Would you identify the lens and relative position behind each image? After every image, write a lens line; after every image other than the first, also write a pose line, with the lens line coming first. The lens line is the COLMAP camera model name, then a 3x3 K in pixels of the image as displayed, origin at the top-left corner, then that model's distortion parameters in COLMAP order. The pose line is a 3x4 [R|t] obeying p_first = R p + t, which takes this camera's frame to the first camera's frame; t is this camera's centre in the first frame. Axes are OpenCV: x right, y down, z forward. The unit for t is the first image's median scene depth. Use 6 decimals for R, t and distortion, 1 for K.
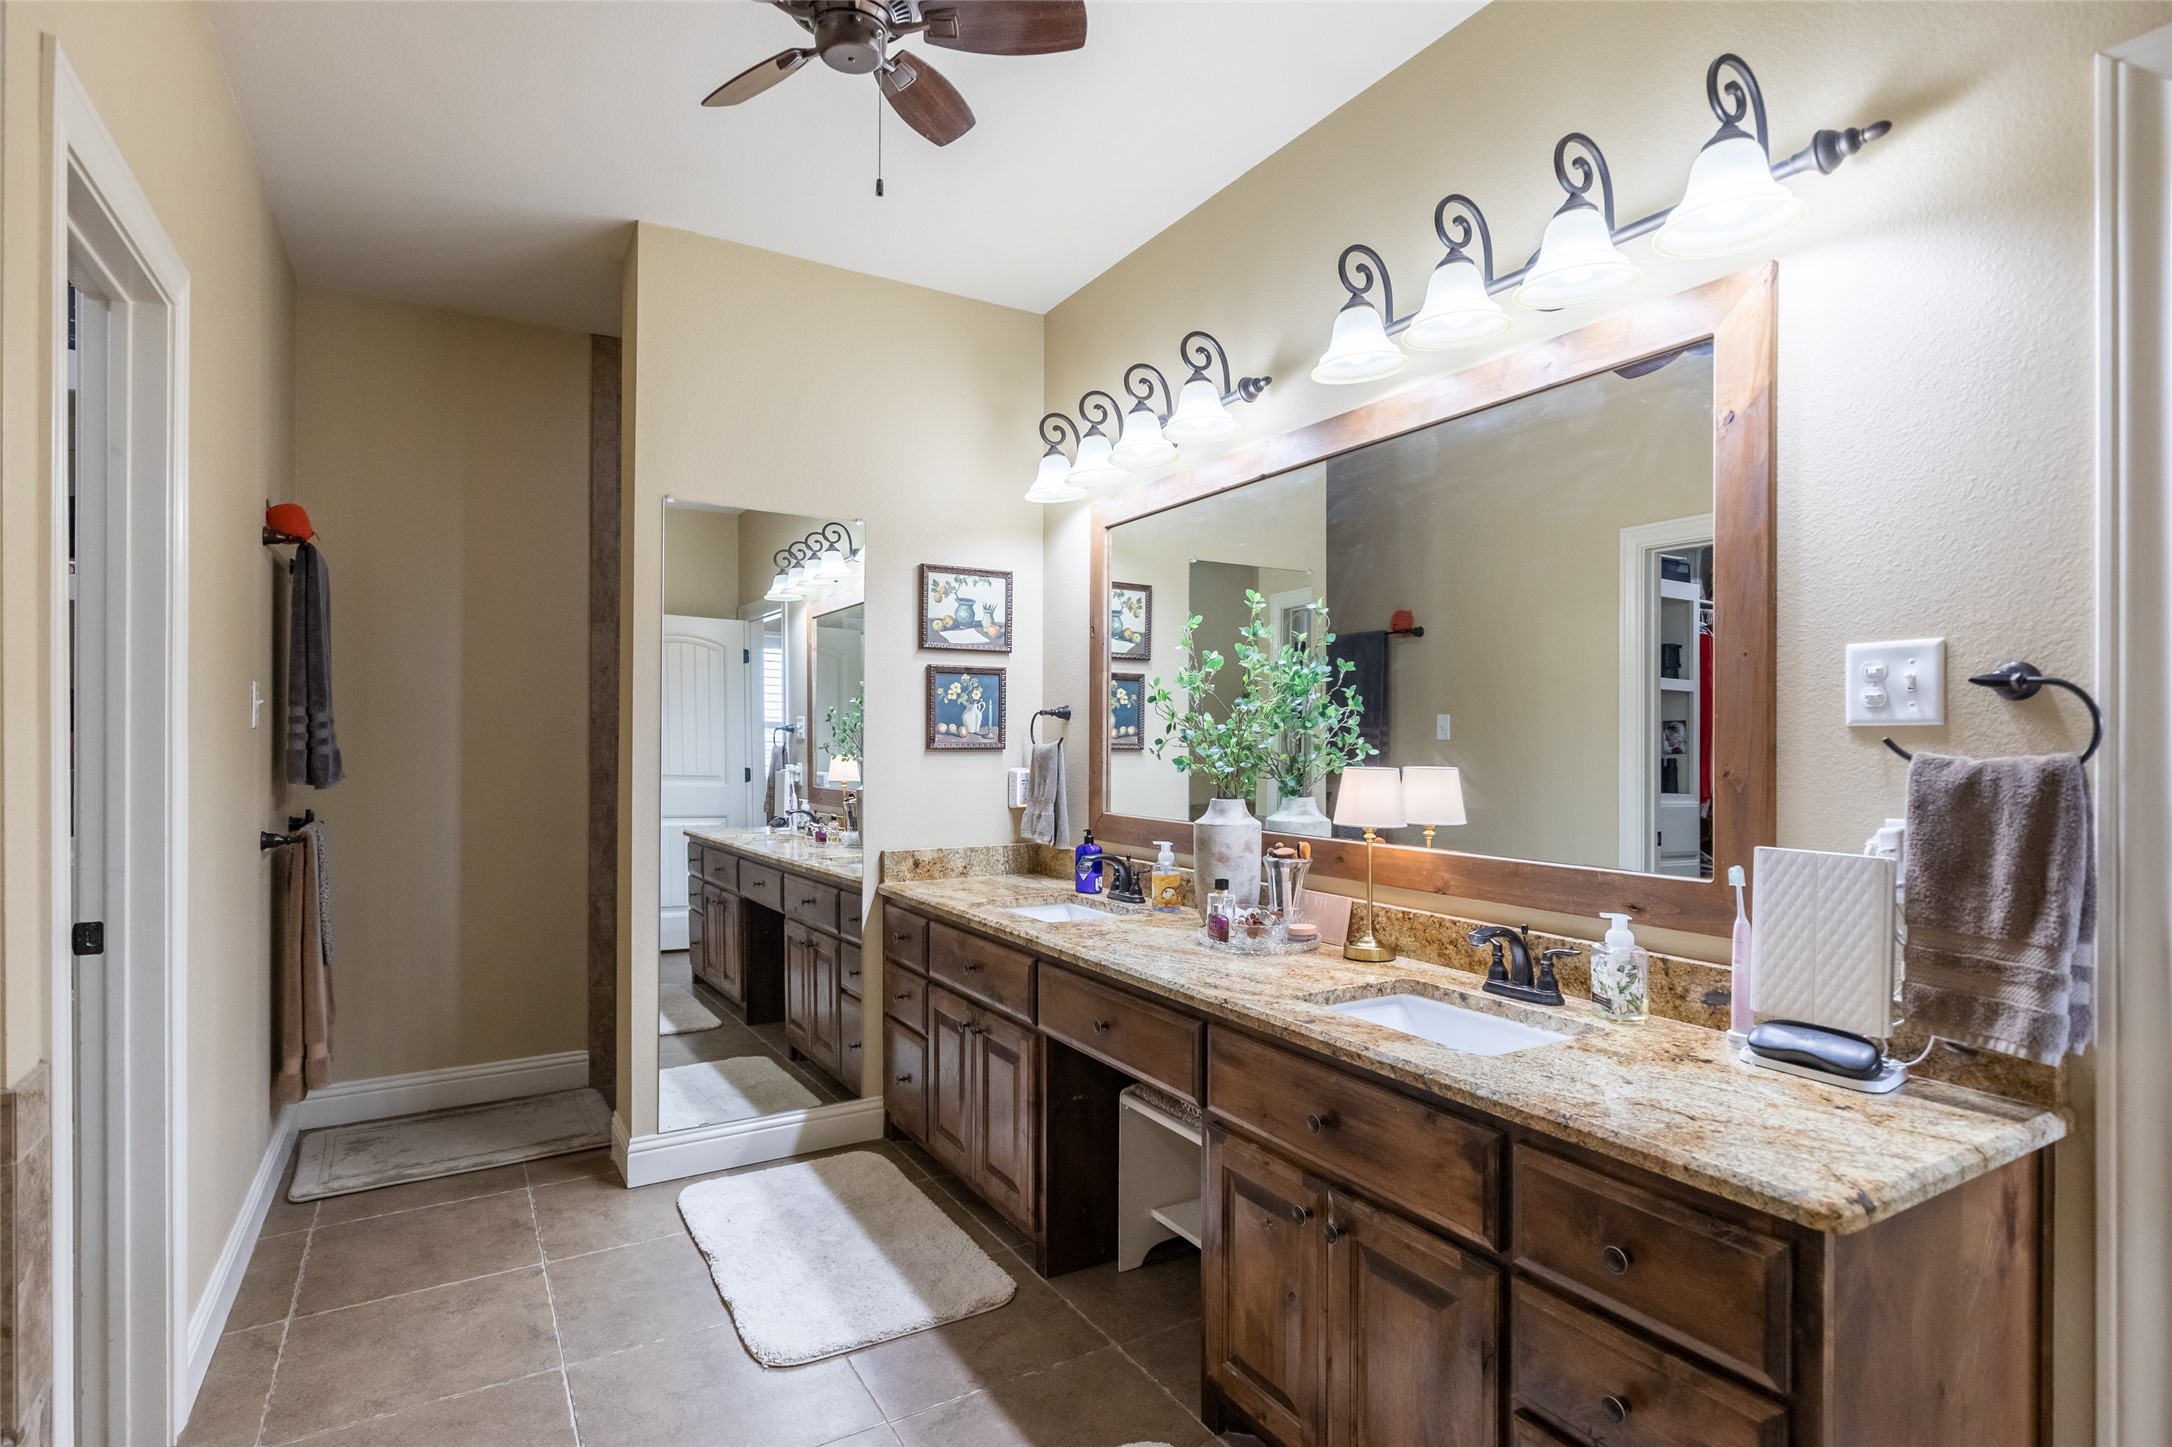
lens RADIAL K [[1077.9, 0, 1081.7], [0, 1077.9, 742.8], [0, 0, 1]] dist [0.003316, 0.000709]
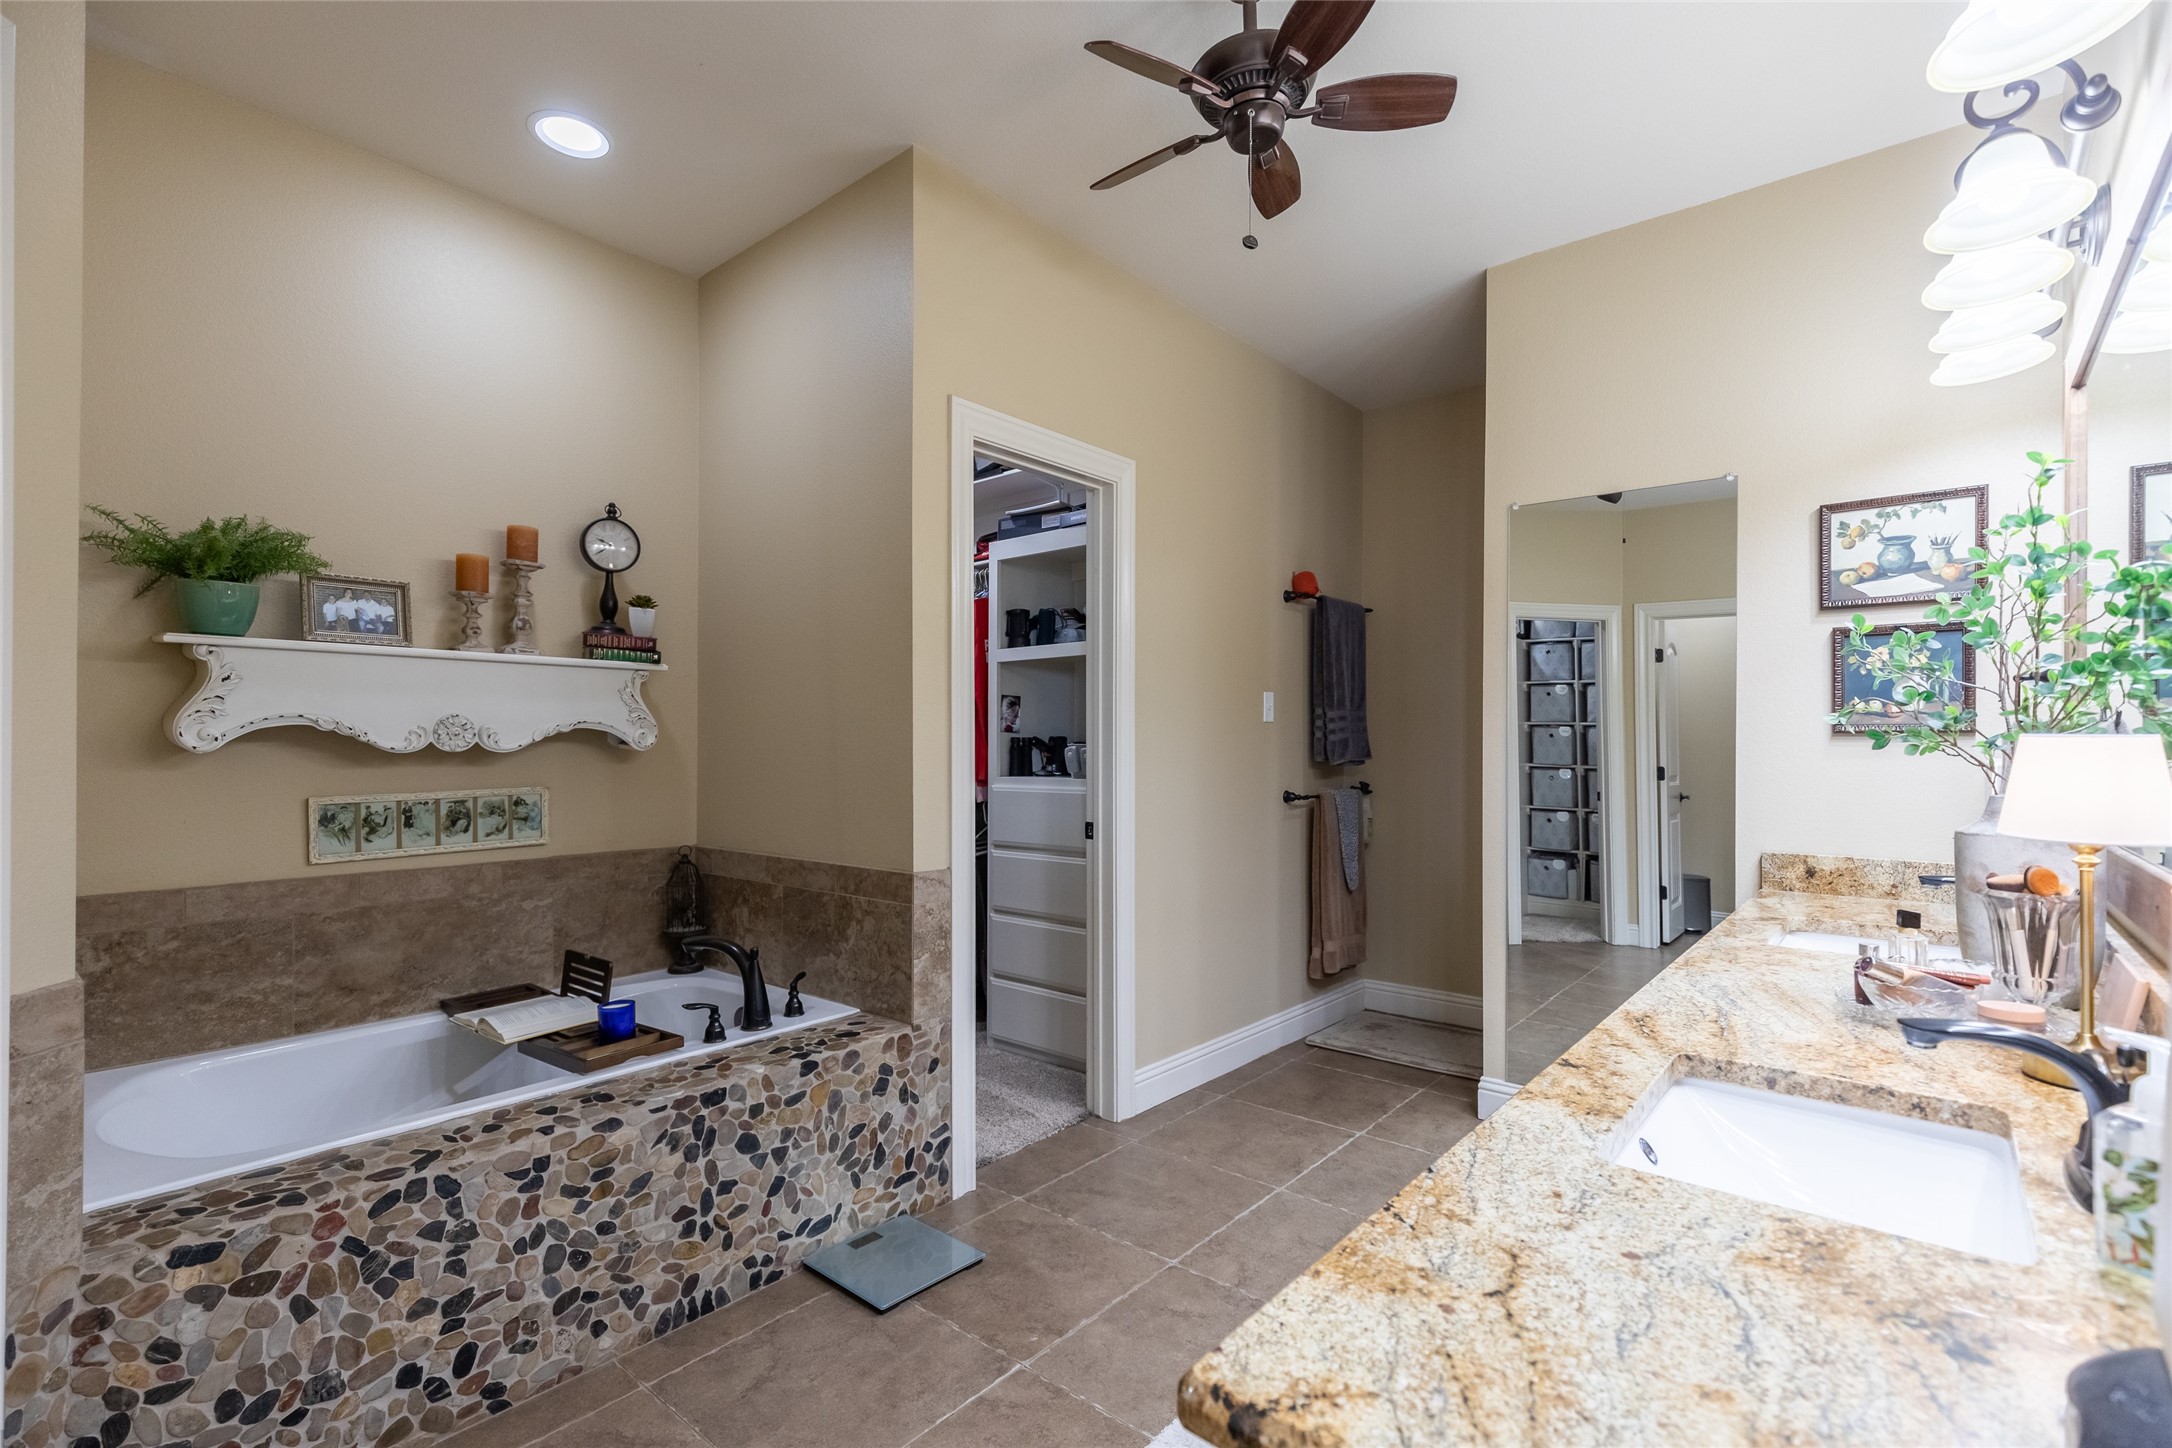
lens RADIAL K [[976.7, 0, 1090.4], [0, 976.7, 740.9], [0, 0, 1]] dist [0.010440, -0.001463]
pose [[0.330867, -0.007594, -0.943647, 0.415209], [-0.005326, 0.999937, -0.009915, 0.025081], [0.943662, 0.008306, 0.330805, 0.260799]]
